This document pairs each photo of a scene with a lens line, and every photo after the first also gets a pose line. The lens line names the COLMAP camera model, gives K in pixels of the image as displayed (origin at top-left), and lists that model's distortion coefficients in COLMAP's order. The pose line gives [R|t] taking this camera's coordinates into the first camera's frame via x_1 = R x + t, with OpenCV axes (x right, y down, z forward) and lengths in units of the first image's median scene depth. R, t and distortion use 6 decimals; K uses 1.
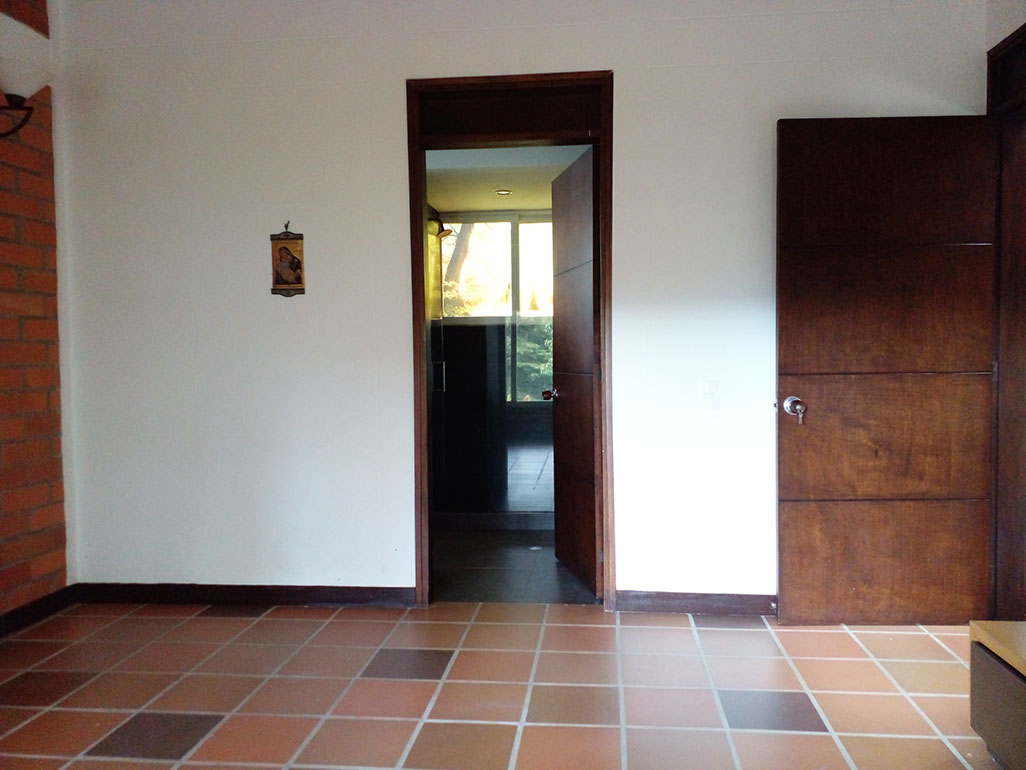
lens RADIAL K [[826.8, 0, 513.0], [0, 826.8, 385.0], [0, 0, 1]] dist [0.000241, -0.001912]
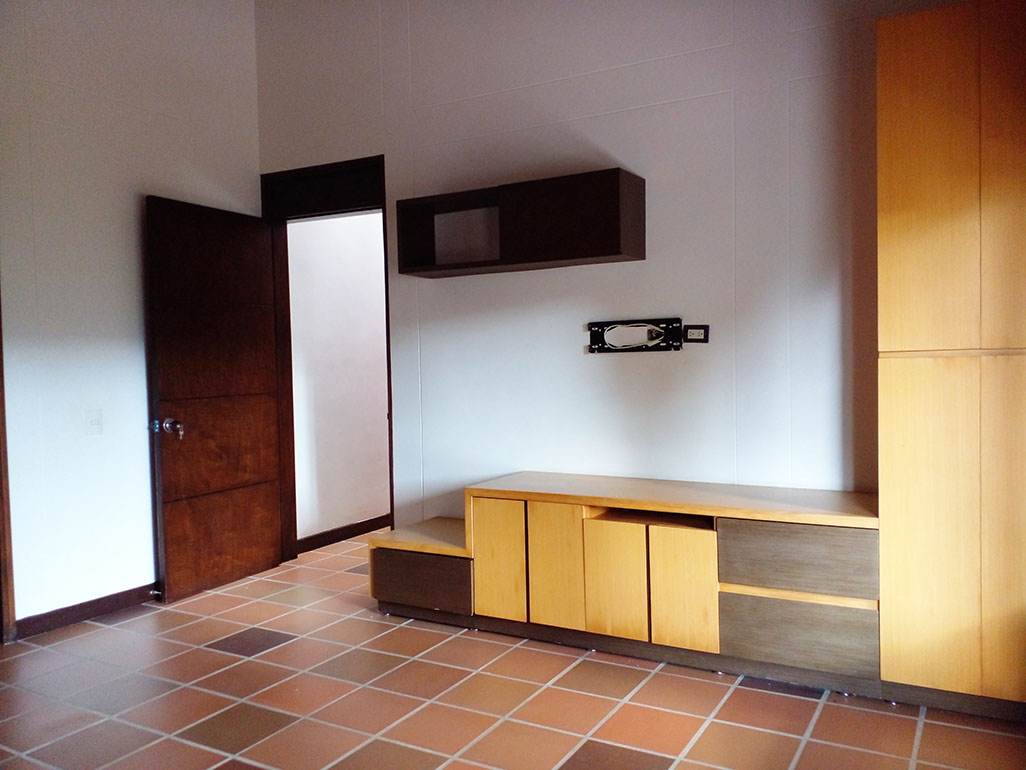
lens RADIAL K [[826.8, 0, 513.0], [0, 826.8, 385.0], [0, 0, 1]] dist [0.000241, -0.001912]
pose [[0.402830, -0.028892, 0.914819, -0.595471], [0.051598, 0.998629, 0.008818, -0.020623], [-0.913819, 0.043651, 0.403768, 0.016352]]
